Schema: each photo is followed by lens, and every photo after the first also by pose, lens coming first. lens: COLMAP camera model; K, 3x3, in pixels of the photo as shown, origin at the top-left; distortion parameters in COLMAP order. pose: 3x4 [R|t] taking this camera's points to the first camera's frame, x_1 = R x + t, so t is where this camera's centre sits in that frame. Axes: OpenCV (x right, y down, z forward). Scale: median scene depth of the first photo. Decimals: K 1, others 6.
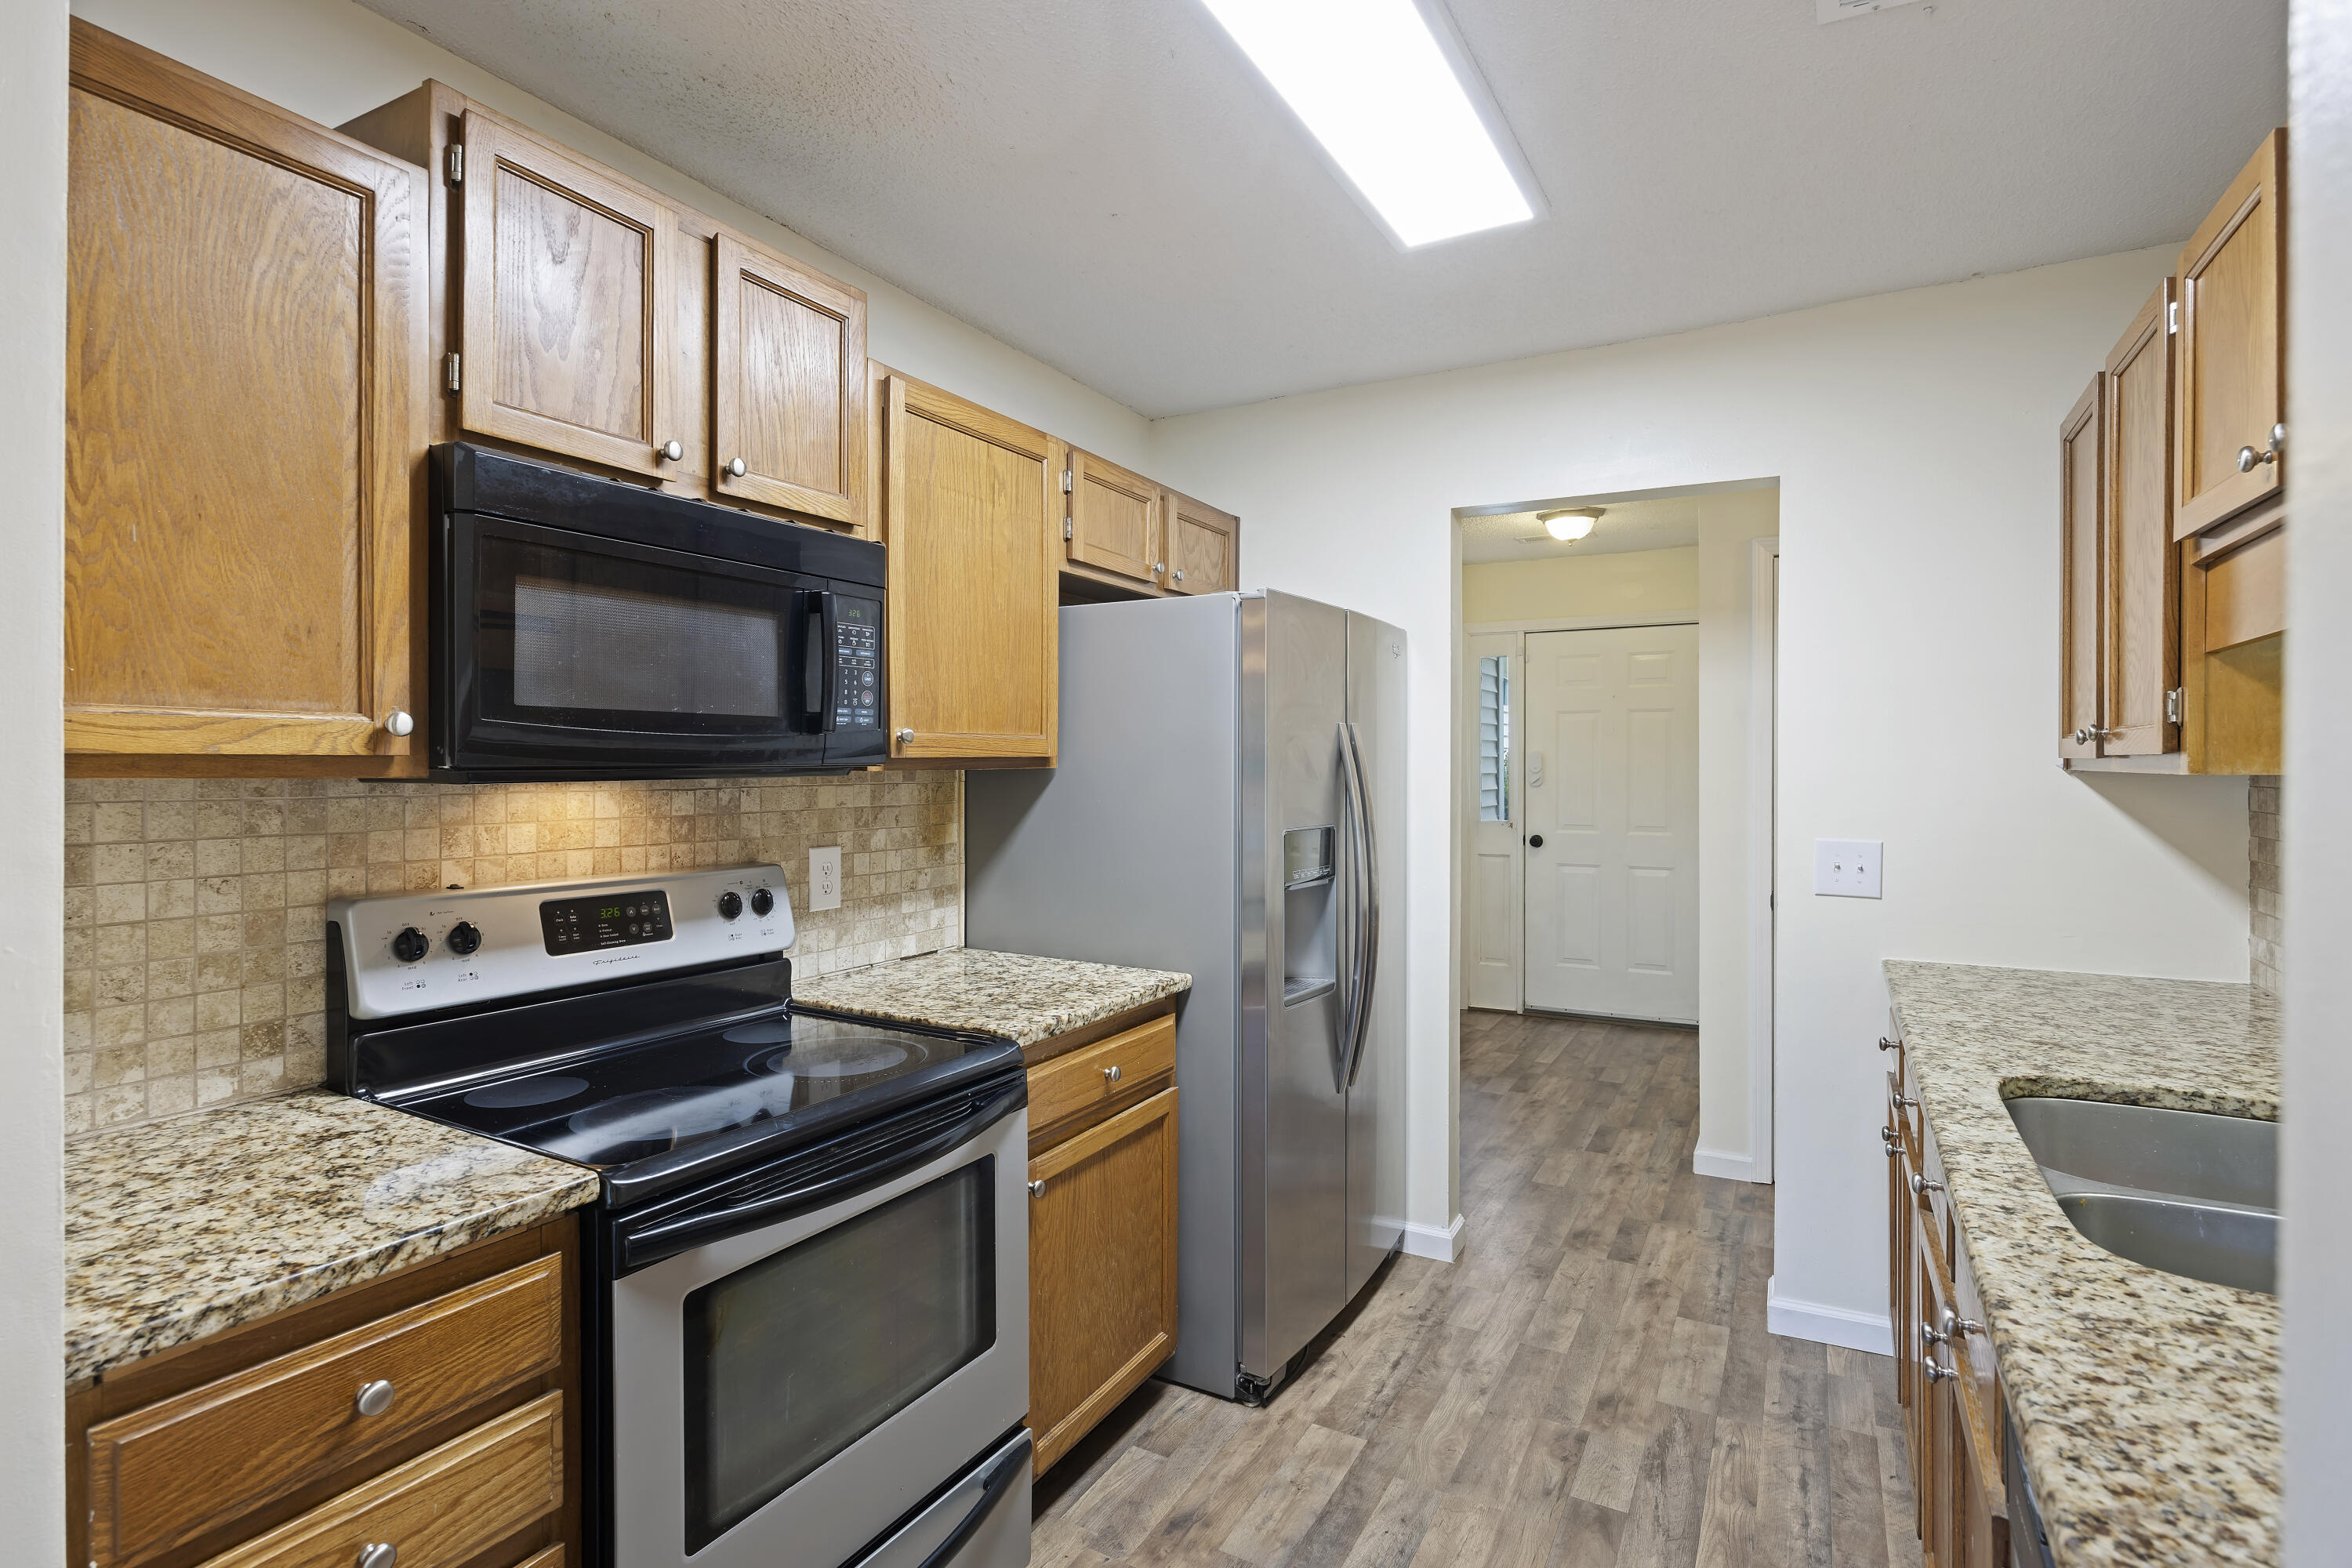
lens RADIAL K [[1165.4, 0, 1188.0], [0, 1165.4, 768.1], [0, 0, 1]] dist [-0.004378, -0.002214]
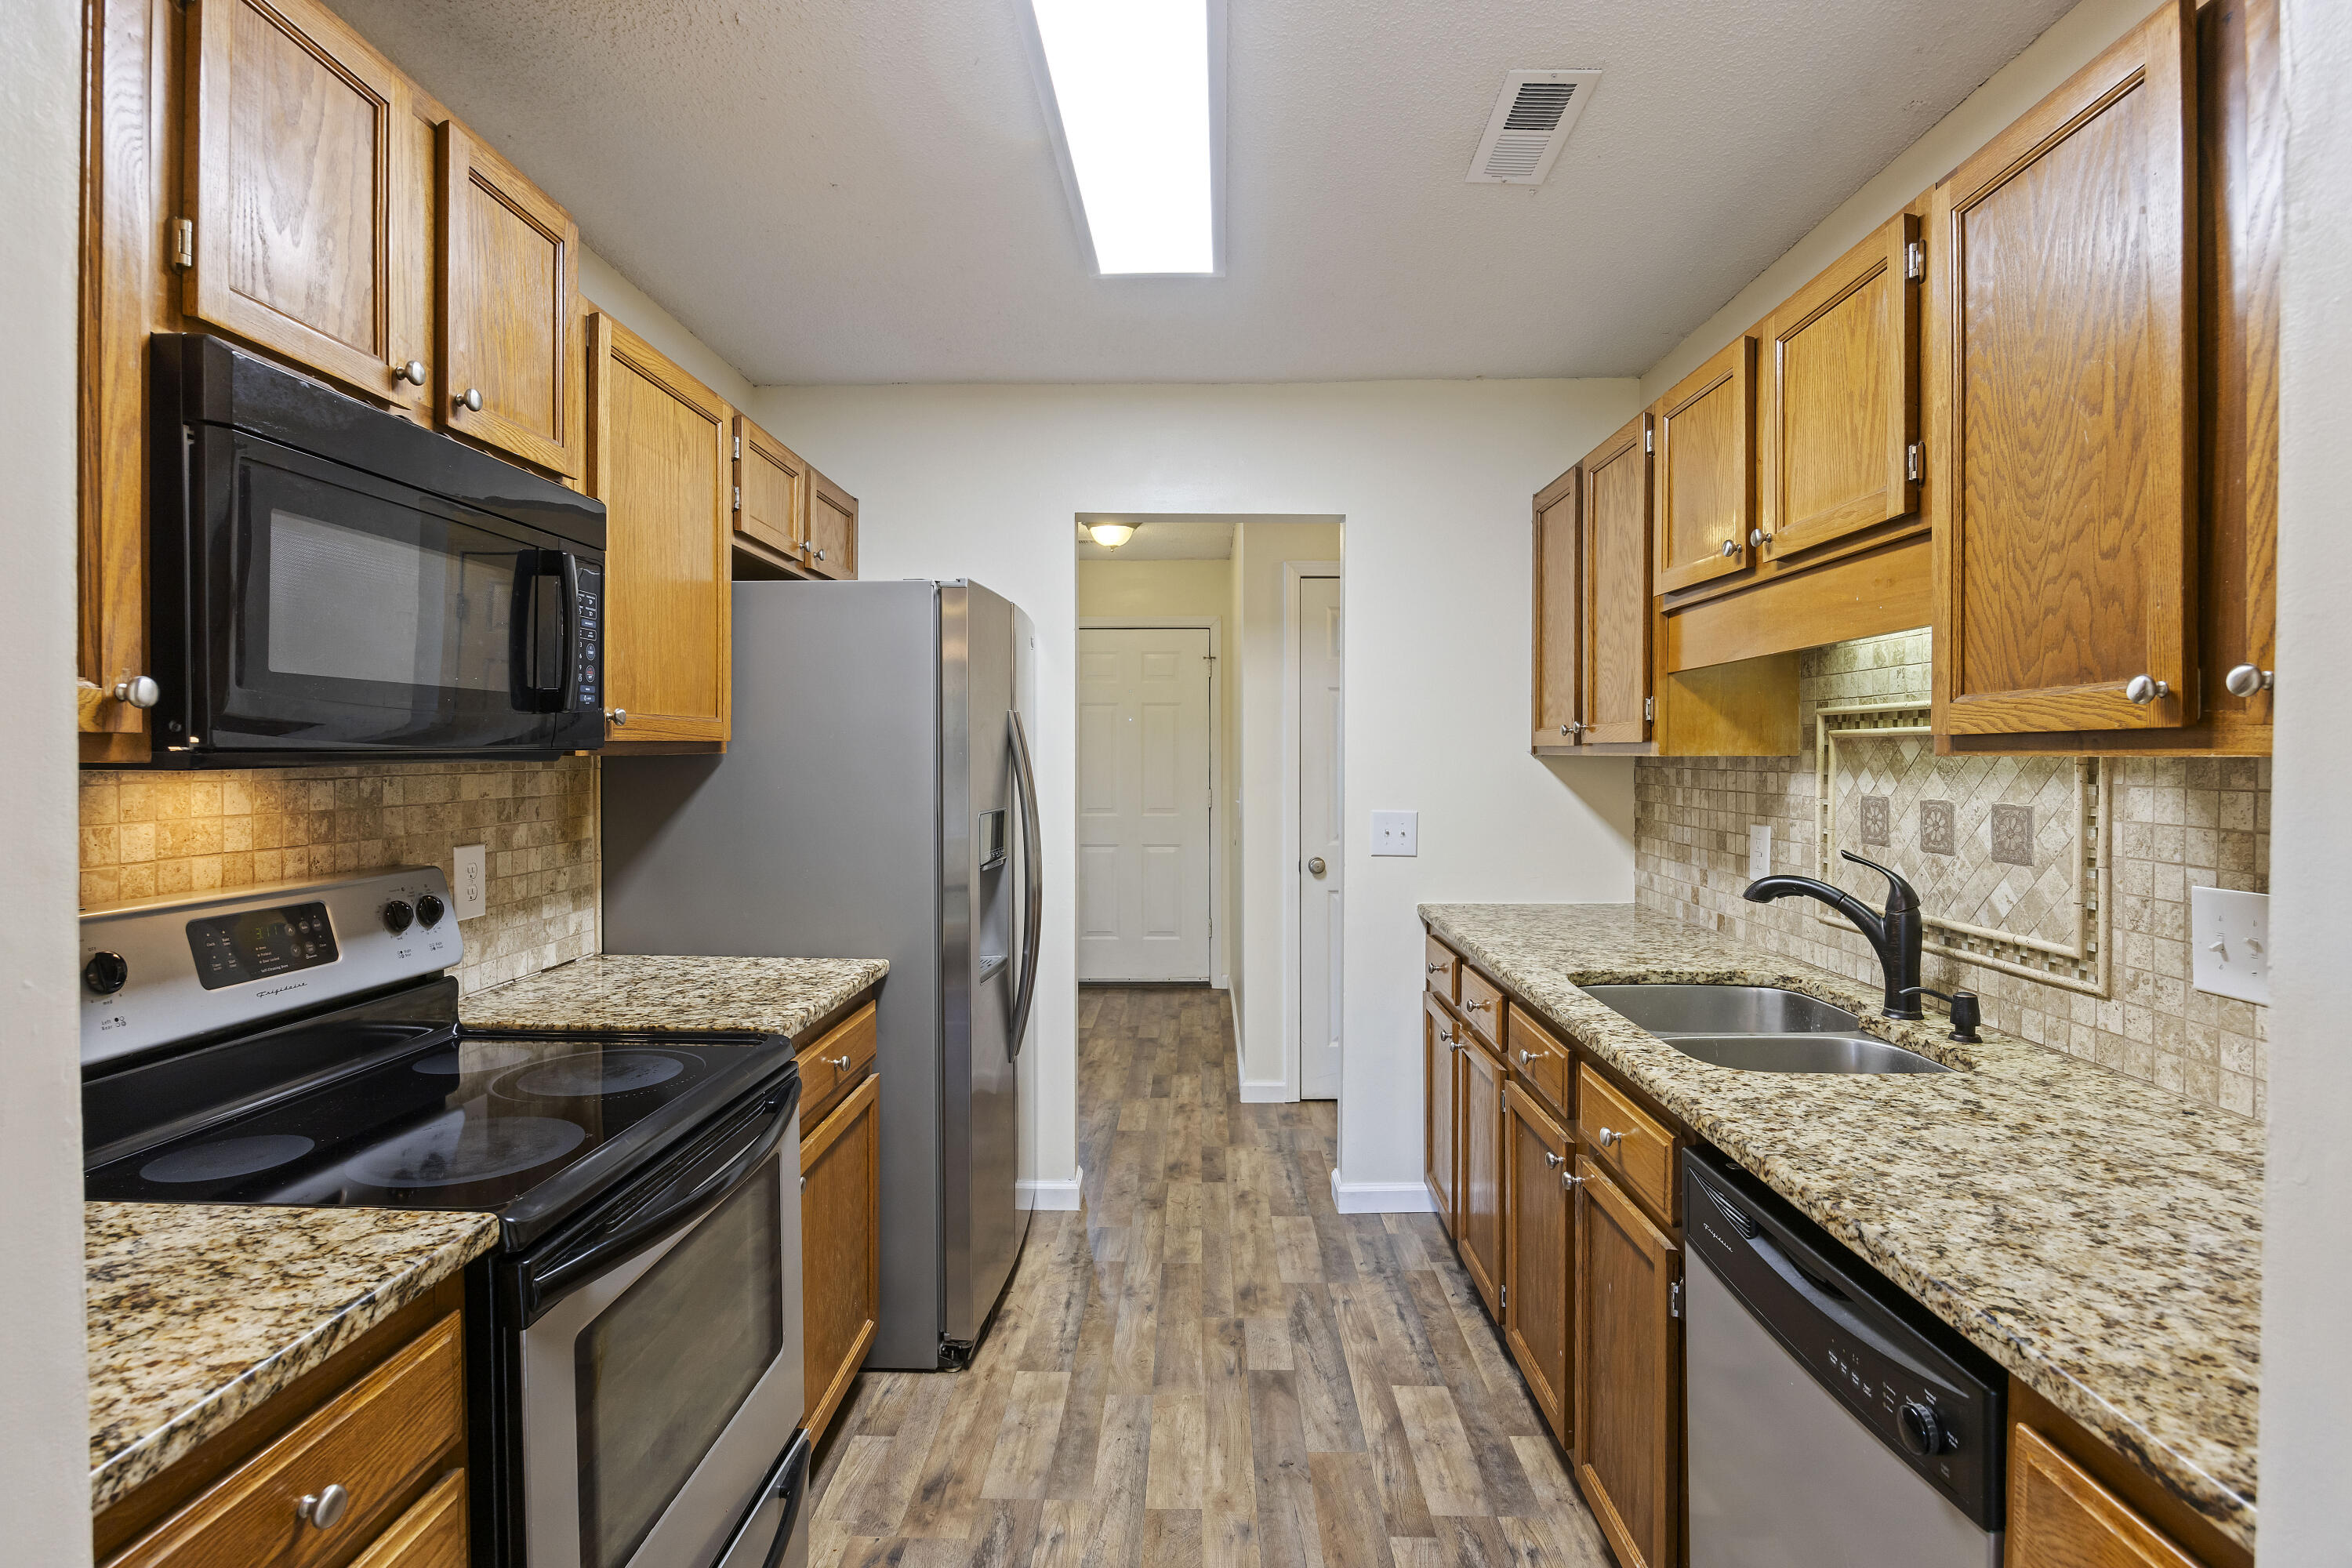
lens RADIAL K [[1165.4, 0, 1221.4], [0, 1165.4, 772.2], [0, 0, 1]] dist [-0.004378, -0.002214]
pose [[0.874815, -0.008184, 0.484387, -0.282562], [0.002078, 0.999911, 0.013142, 0.004252], [-0.484452, -0.010490, 0.874755, -0.015197]]
